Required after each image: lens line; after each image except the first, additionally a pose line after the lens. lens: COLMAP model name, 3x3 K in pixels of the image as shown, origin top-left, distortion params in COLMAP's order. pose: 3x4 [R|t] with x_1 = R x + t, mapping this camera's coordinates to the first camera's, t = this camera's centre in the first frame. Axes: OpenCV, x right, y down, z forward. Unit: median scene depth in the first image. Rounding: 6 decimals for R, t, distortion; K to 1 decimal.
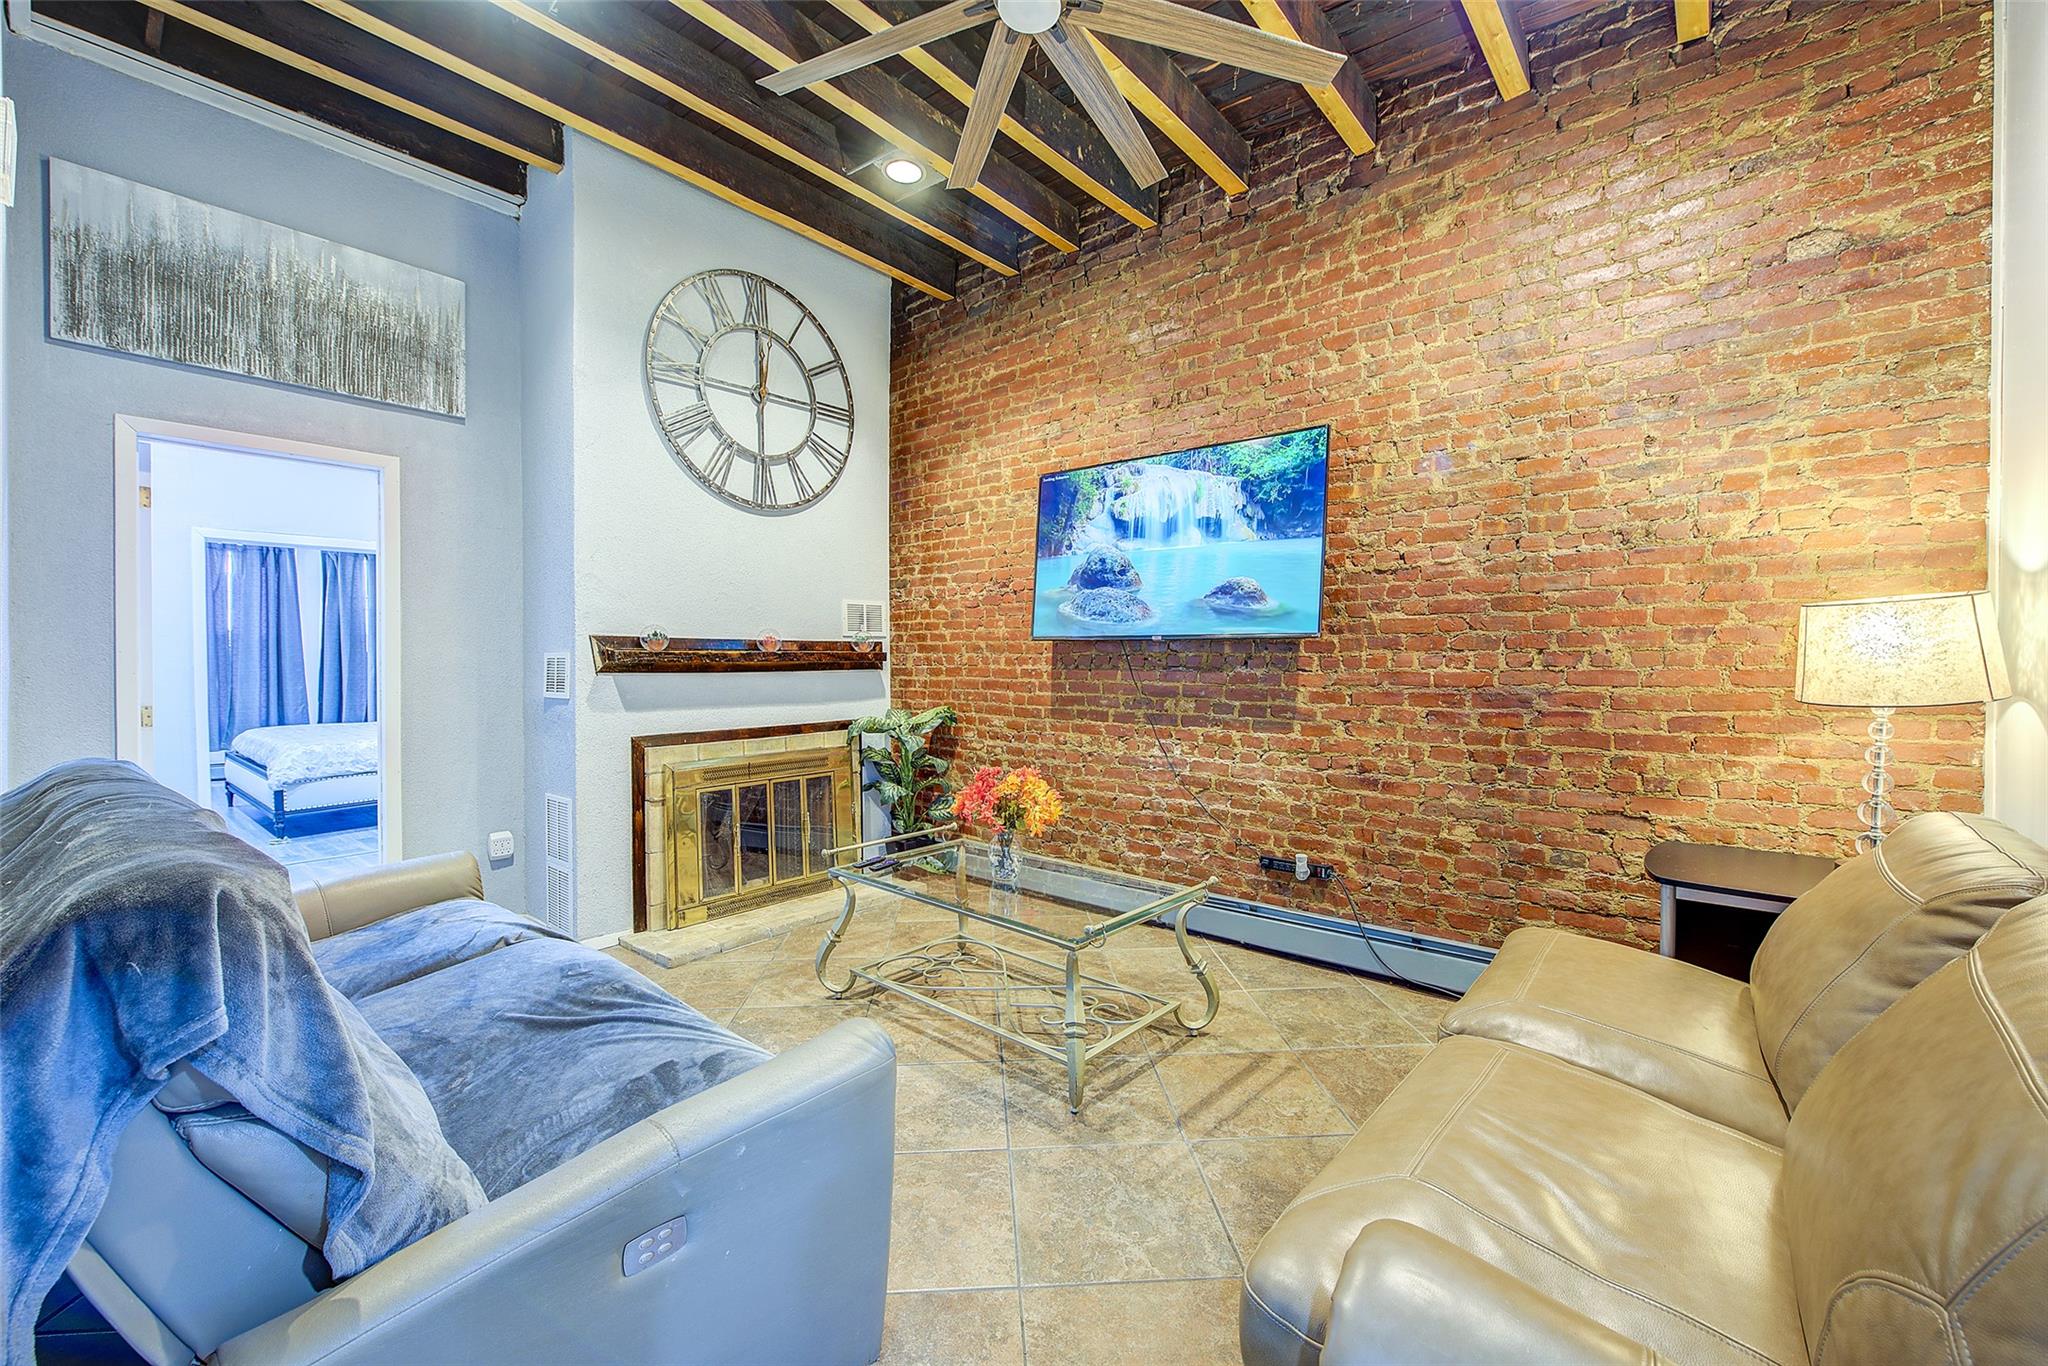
lens RADIAL K [[839.0, 0, 1031.9], [0, 839.0, 688.5], [0, 0, 1]] dist [-0.003794, -0.001124]
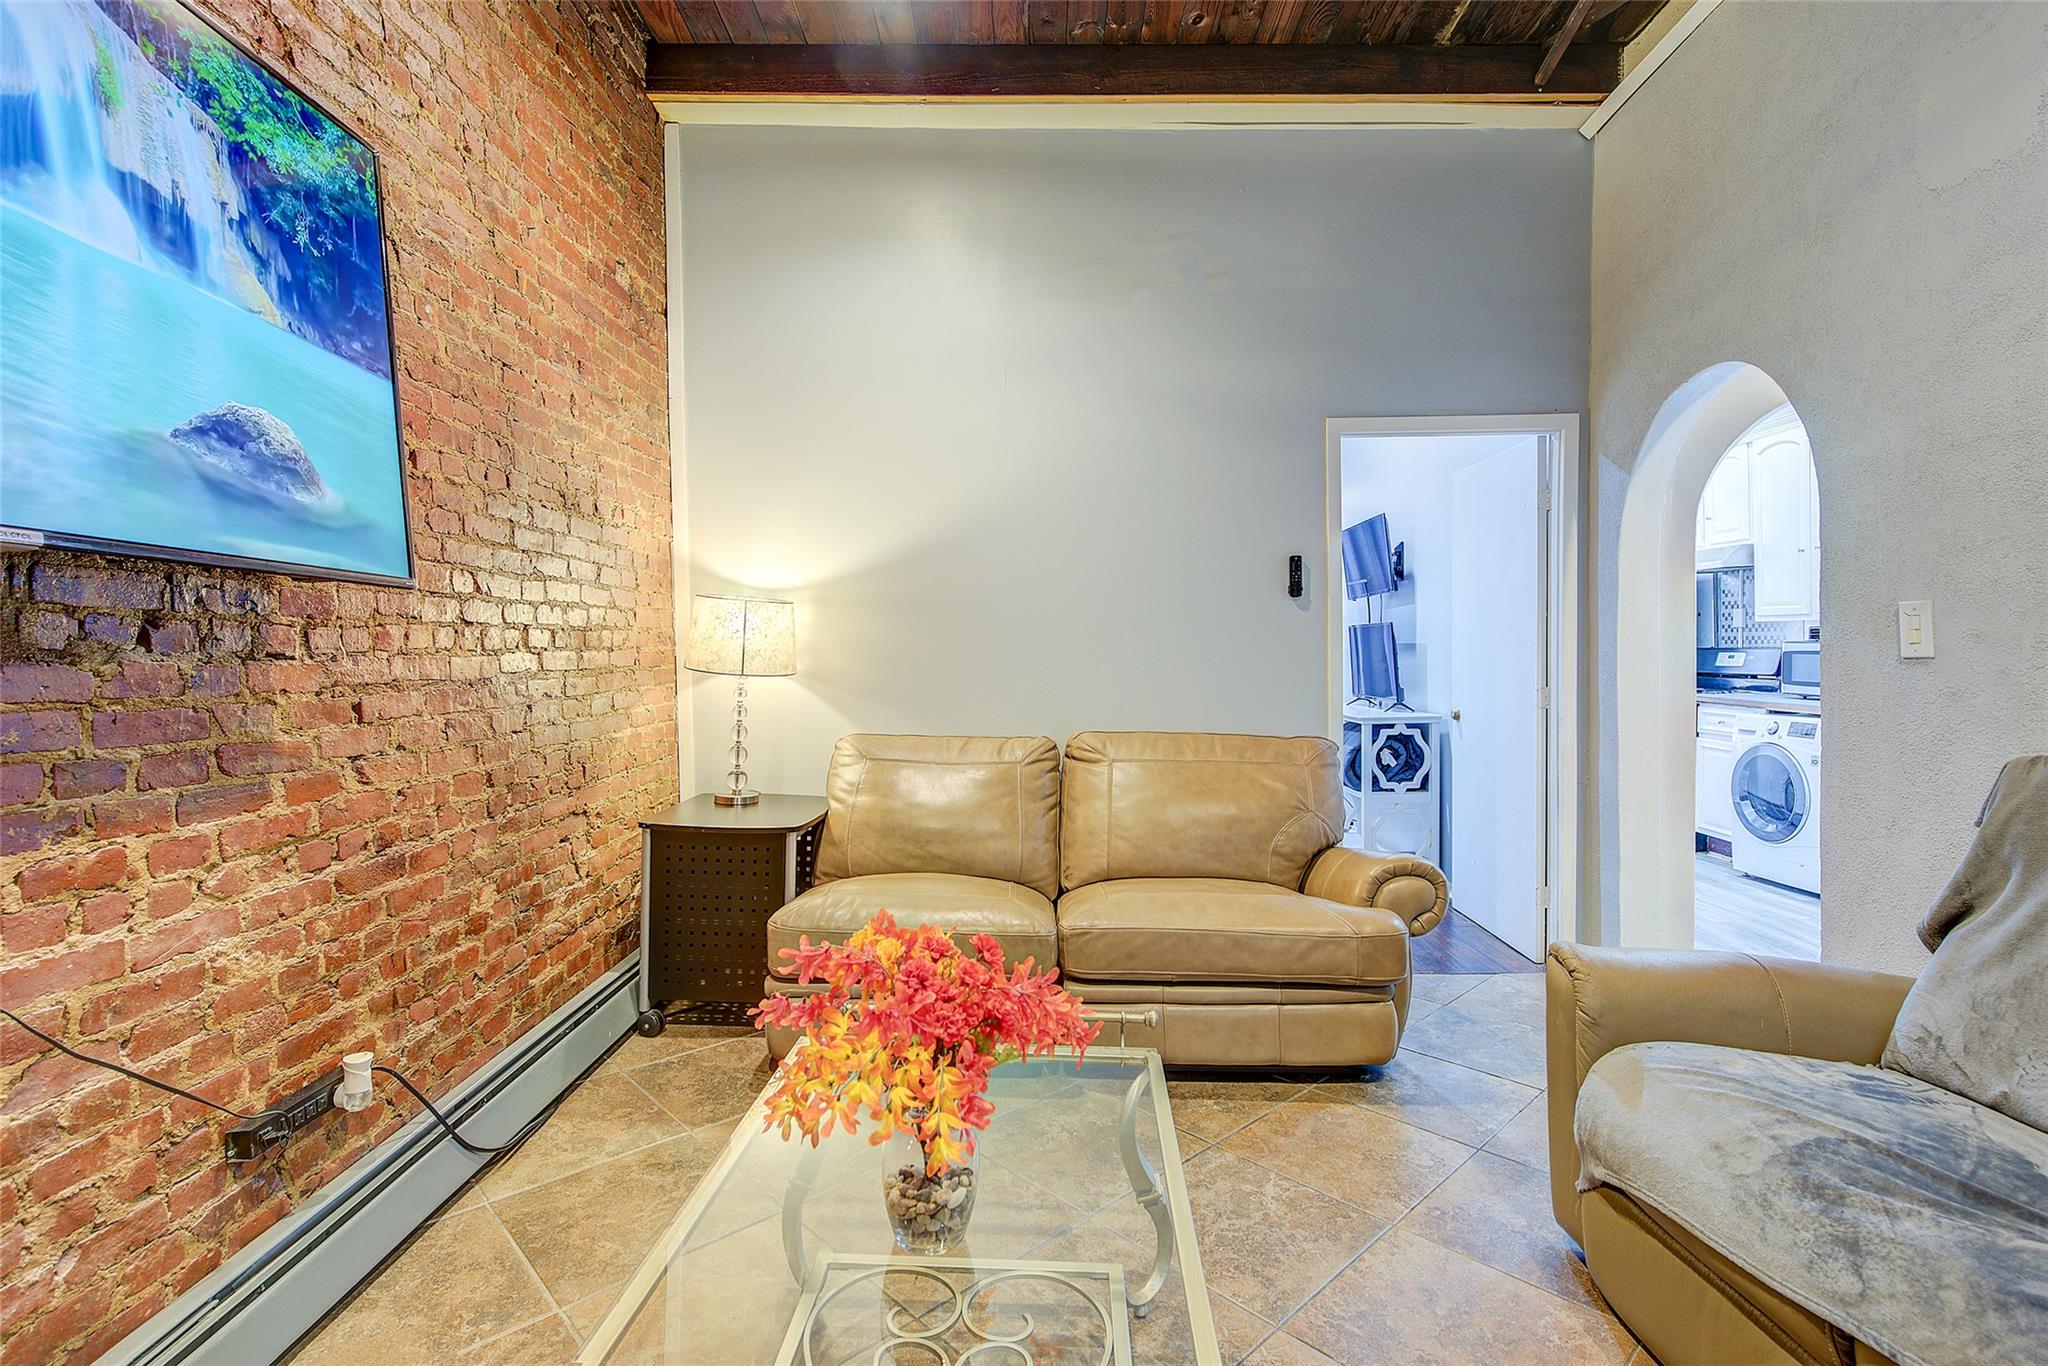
lens RADIAL K [[965.1, 0, 1037.1], [0, 965.1, 684.9], [0, 0, 1]] dist [0.000878, -0.002264]
pose [[-0.655502, -0.026418, 0.754731, -0.290457], [0.023318, 0.998203, 0.055193, -0.023451], [-0.754833, 0.053778, -0.653709, 0.962241]]
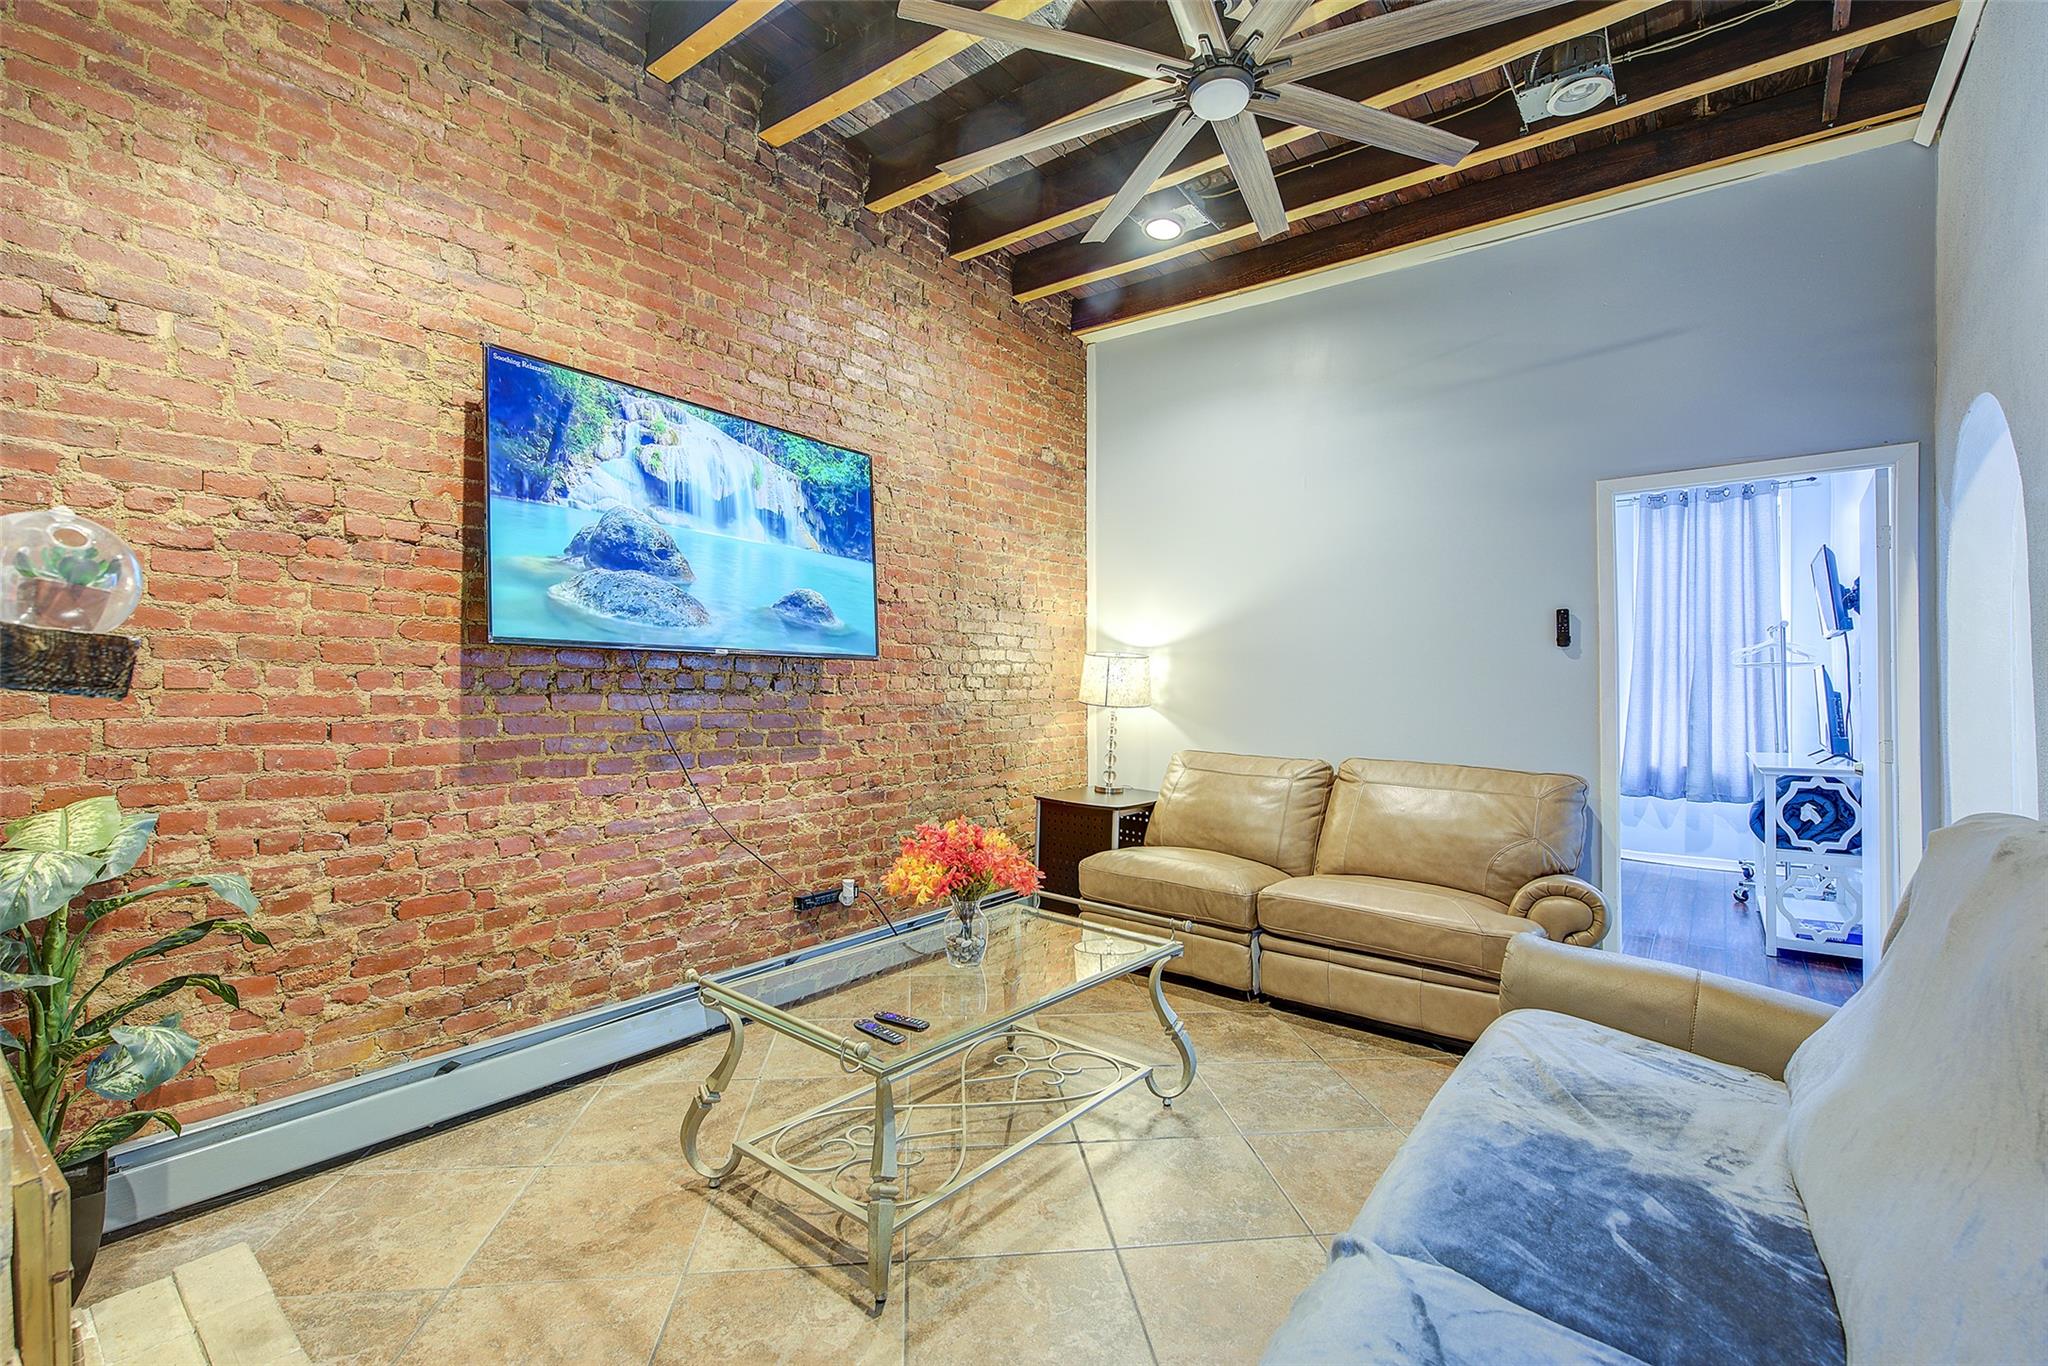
lens RADIAL K [[914.6, 0, 1025.8], [0, 914.6, 688.5], [0, 0, 1]] dist [0.001433, -0.001024]
pose [[-0.065732, -0.008695, 0.997799, -0.695556], [0.022487, 0.999695, 0.010193, -0.029612], [-0.997584, 0.023108, -0.065517, 0.782969]]
